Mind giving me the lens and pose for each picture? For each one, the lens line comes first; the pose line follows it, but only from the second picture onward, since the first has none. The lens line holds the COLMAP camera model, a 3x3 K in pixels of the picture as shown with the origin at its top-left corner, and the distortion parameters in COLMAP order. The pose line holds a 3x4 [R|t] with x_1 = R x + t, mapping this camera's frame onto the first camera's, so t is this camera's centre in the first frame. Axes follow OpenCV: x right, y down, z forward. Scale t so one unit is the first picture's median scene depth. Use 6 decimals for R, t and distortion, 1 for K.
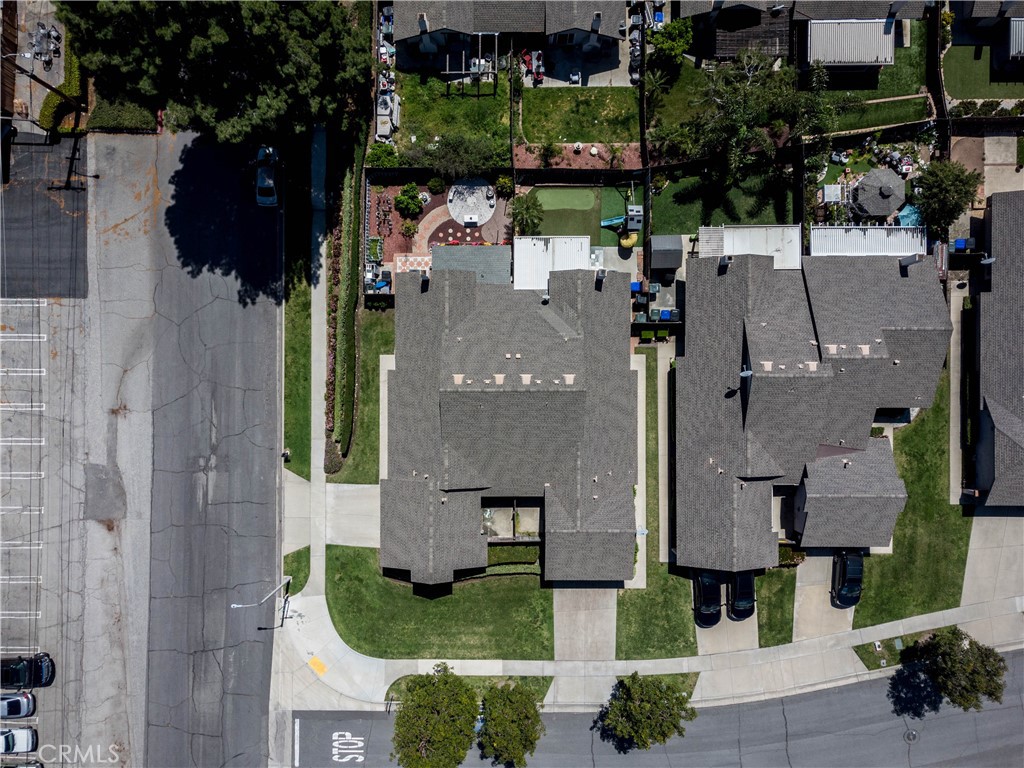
lens RADIAL K [[741.4, 0, 512.0], [0, 741.4, 384.0], [0, 0, 1]] dist [0.016938, -0.001720]
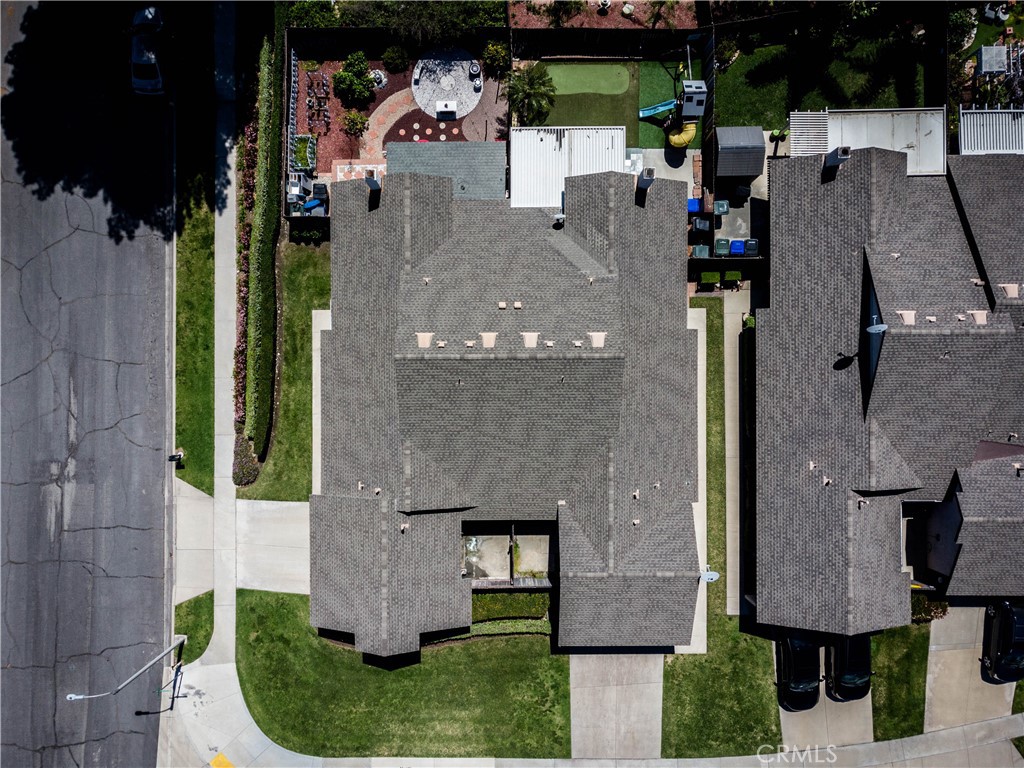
lens RADIAL K [[740.5, 0, 505.4], [0, 740.5, 388.8], [0, 0, 1]] dist [-0.004284, 0.044918]
pose [[0.999996, -0.002932, -0.000244, -0.002206], [0.002933, 0.999974, 0.006580, 0.028607], [0.000225, -0.006581, 0.999978, 0.324078]]
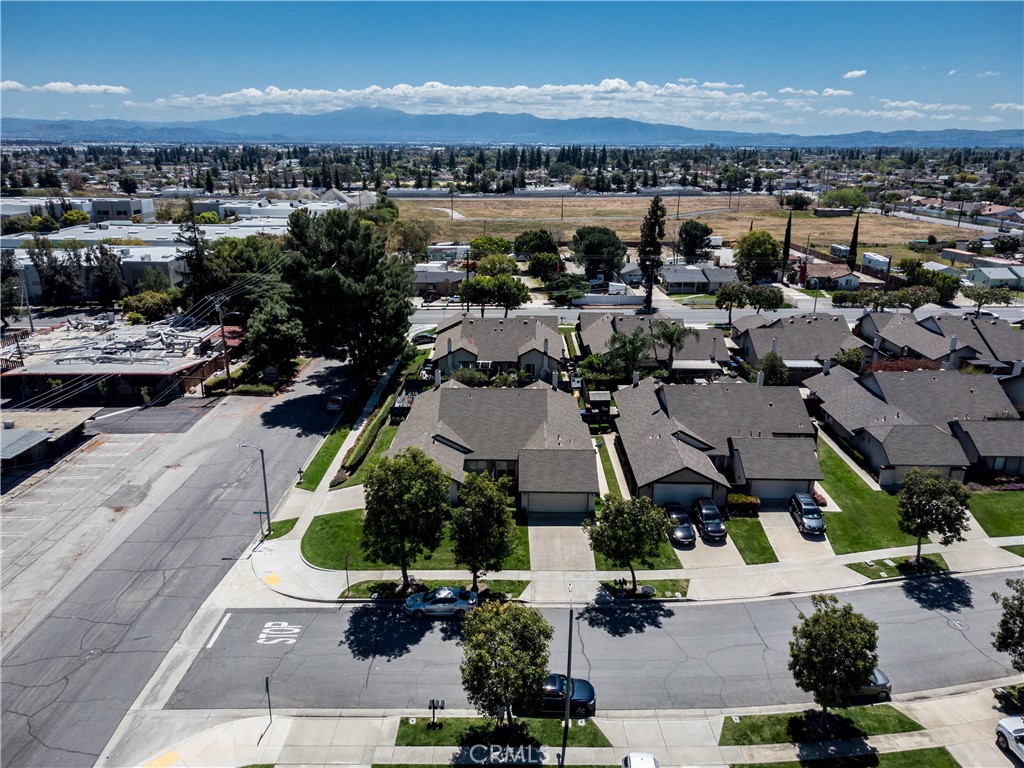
lens RADIAL K [[741.4, 0, 512.0], [0, 741.4, 384.0], [0, 0, 1]] dist [0.016938, -0.001720]
pose [[0.999931, 0.011731, -0.000044, 0.031087], [-0.003816, 0.321669, -0.946845, 1.183001], [-0.011093, 0.946780, 0.321692, 0.482619]]
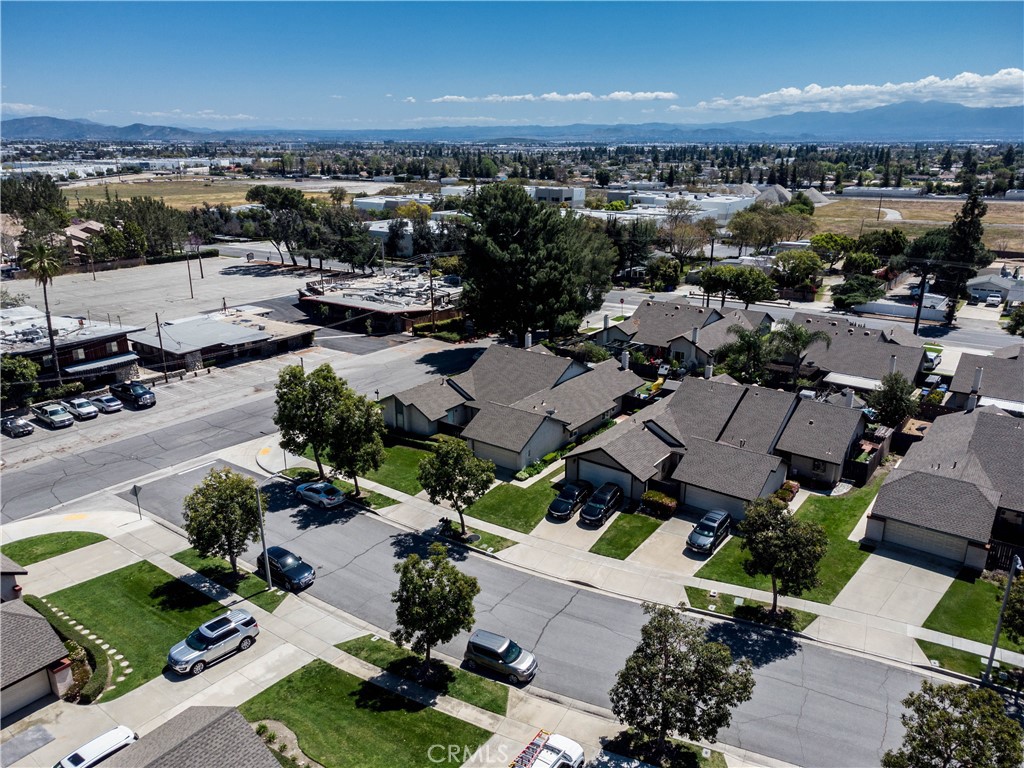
lens RADIAL K [[727.3, 0, 524.0], [0, 727.3, 432.7], [0, 0, 1]] dist [0.016080, -0.002333]
pose [[0.809828, 0.223448, -0.542448, 0.718194], [-0.586658, 0.313565, -0.746665, 1.017931], [0.003252, 0.922902, 0.385021, 0.529168]]
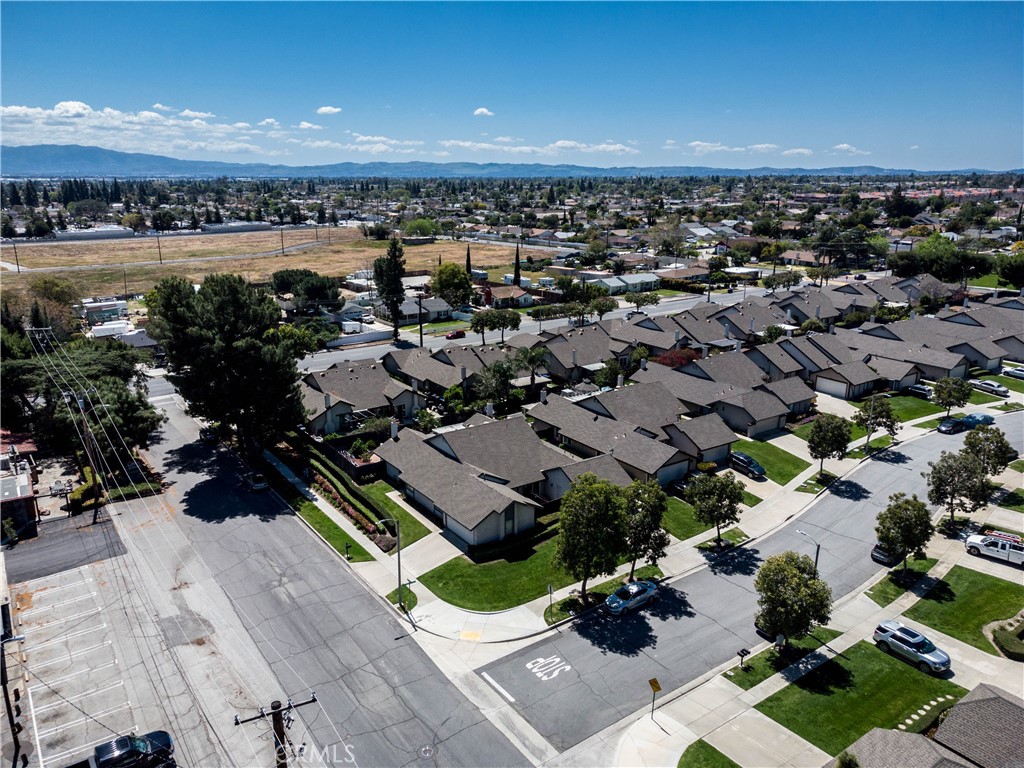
lens RADIAL K [[740.5, 0, 505.4], [0, 740.5, 388.8], [0, 0, 1]] dist [-0.004284, 0.044918]
pose [[0.821623, -0.153043, 0.549102, -0.700583], [0.569916, 0.239861, -0.785915, 1.079881], [-0.011429, 0.958668, 0.284298, 0.441596]]
